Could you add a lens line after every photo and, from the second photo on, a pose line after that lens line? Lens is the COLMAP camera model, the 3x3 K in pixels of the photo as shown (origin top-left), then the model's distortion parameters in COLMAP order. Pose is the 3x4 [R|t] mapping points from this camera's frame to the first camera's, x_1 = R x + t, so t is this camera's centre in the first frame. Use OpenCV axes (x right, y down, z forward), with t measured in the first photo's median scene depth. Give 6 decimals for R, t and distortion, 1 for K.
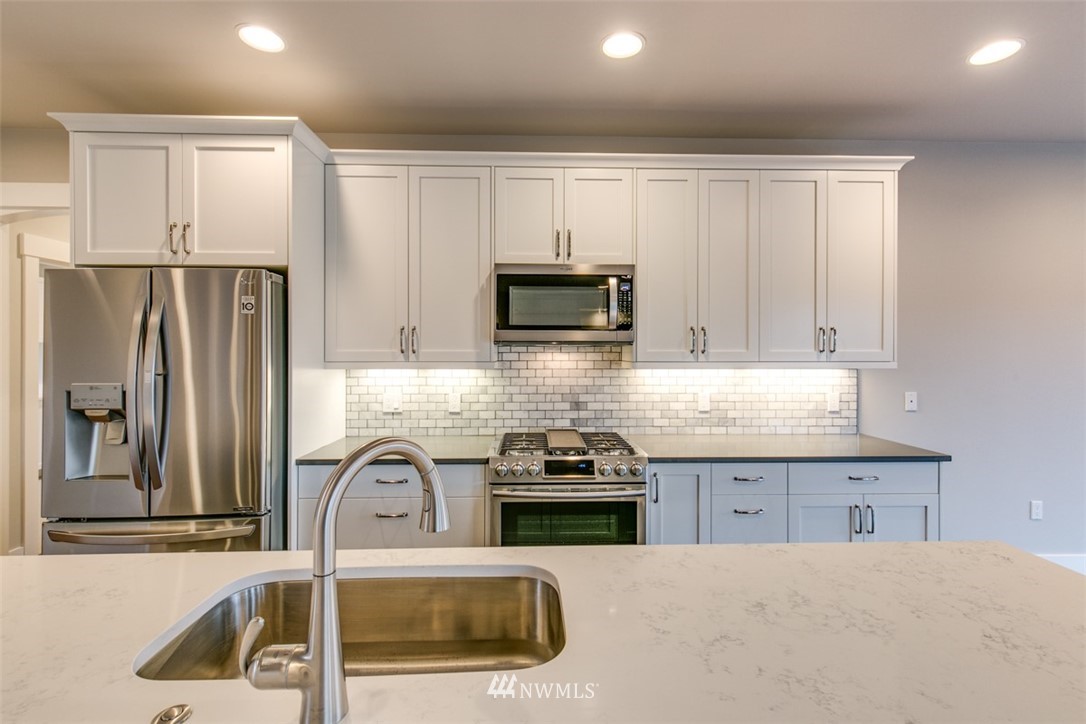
lens RADIAL K [[489.1, 0, 541.3], [0, 489.1, 355.1], [0, 0, 1]] dist [0.002033, -0.000051]
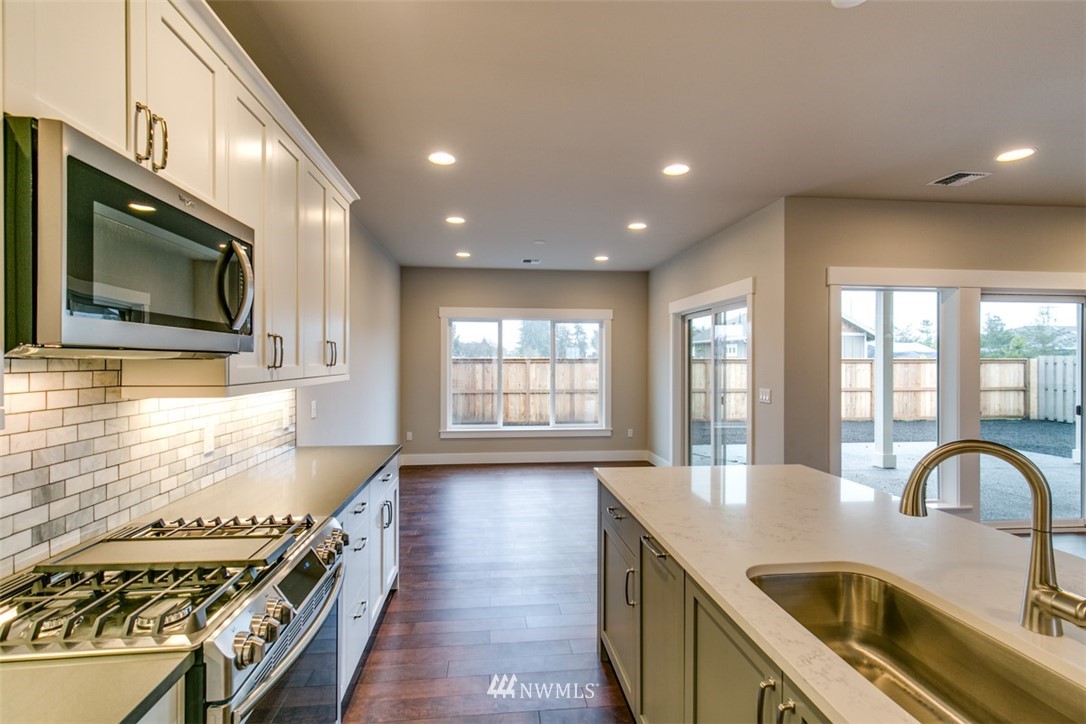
lens RADIAL K [[489.1, 0, 535.9], [0, 489.1, 366.9], [0, 0, 1]] dist [0.002033, -0.000051]
pose [[-0.064343, -0.012816, 0.997846, -0.428962], [0.000705, 0.999917, 0.012888, -0.017240], [-0.997928, 0.001533, -0.064329, 0.639719]]
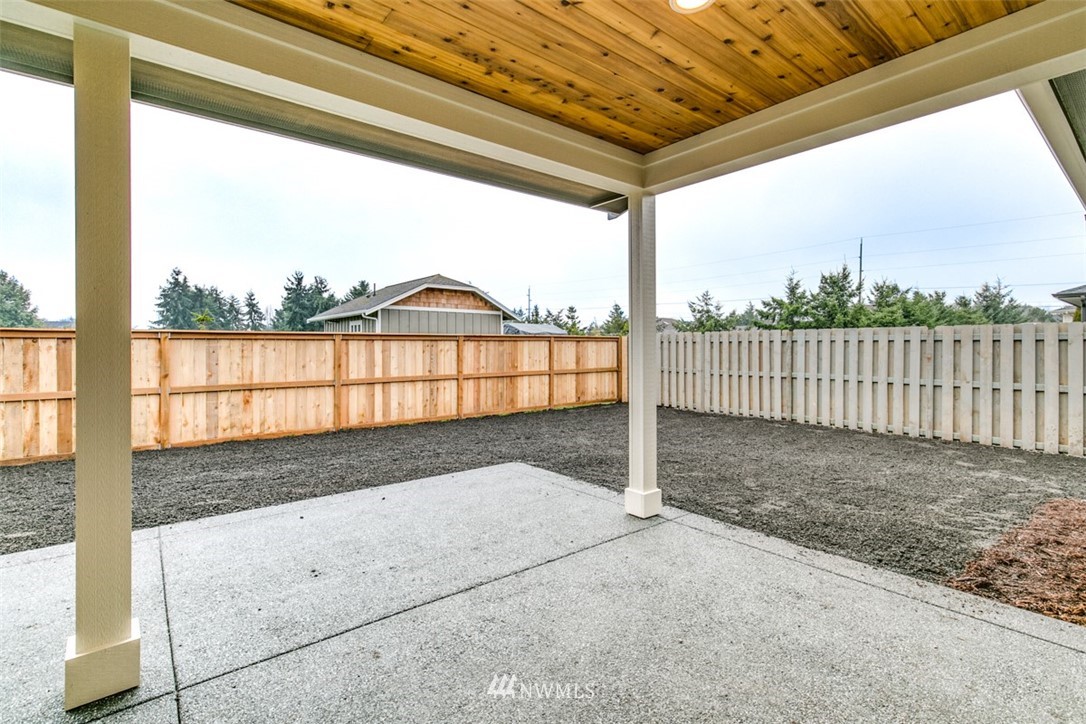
lens RADIAL K [[498.3, 0, 541.8], [0, 498.3, 346.3], [0, 0, 1]] dist [0.002818, -0.000528]
pose [[-0.604940, -0.000530, 0.796271, 1.029716], [0.002820, 0.999992, 0.002808, 0.047122], [-0.796266, 0.003945, -0.604934, -1.380026]]
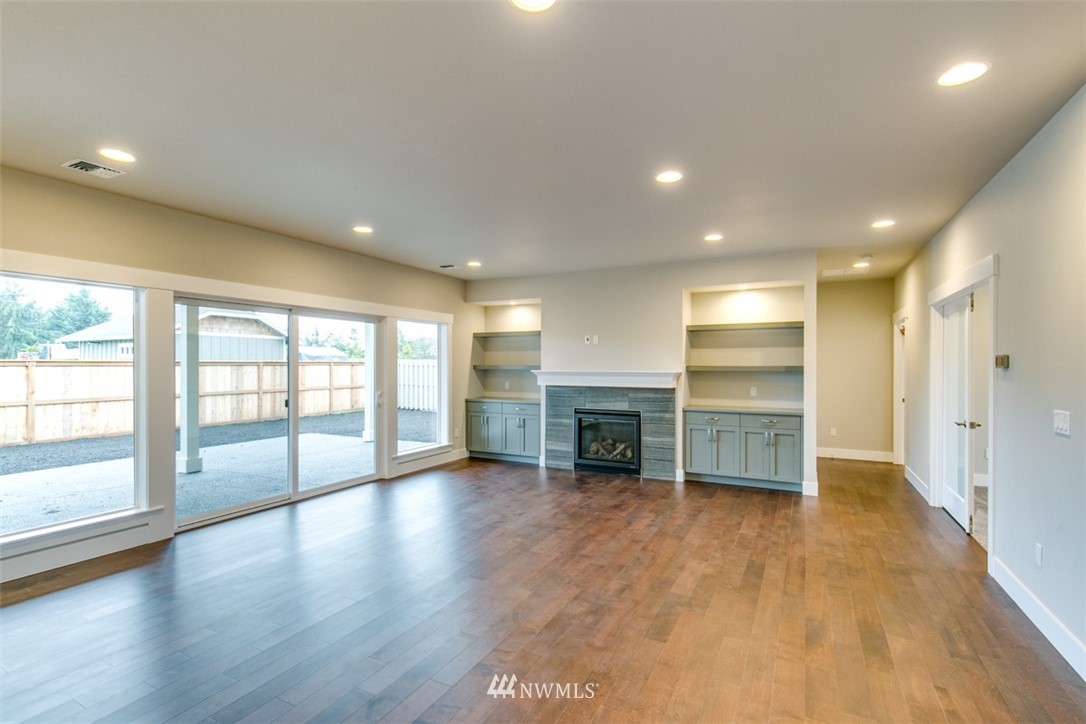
lens RADIAL K [[498.3, 0, 542.0], [0, 498.3, 367.8], [0, 0, 1]] dist [0.002818, -0.000528]
pose [[-0.873444, -0.004094, 0.486908, -0.784815], [0.000467, 0.999957, 0.009246, -0.011058], [-0.486925, 0.008303, -0.873404, -0.004184]]
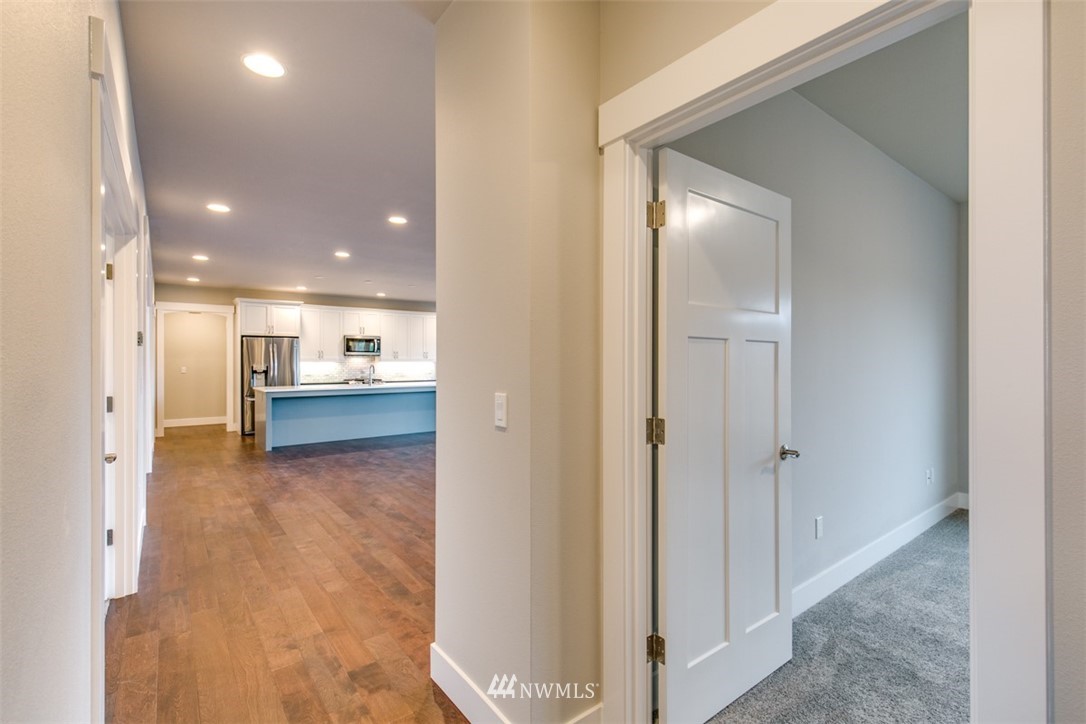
lens RADIAL K [[489.1, 0, 543.1], [0, 489.1, 358.9], [0, 0, 1]] dist [0.002033, -0.000051]
pose [[0.807026, 0.001363, 0.590515, -1.075238], [0.004385, 0.999956, -0.008300, 0.041514], [-0.590500, 0.009288, 0.806984, -2.964710]]
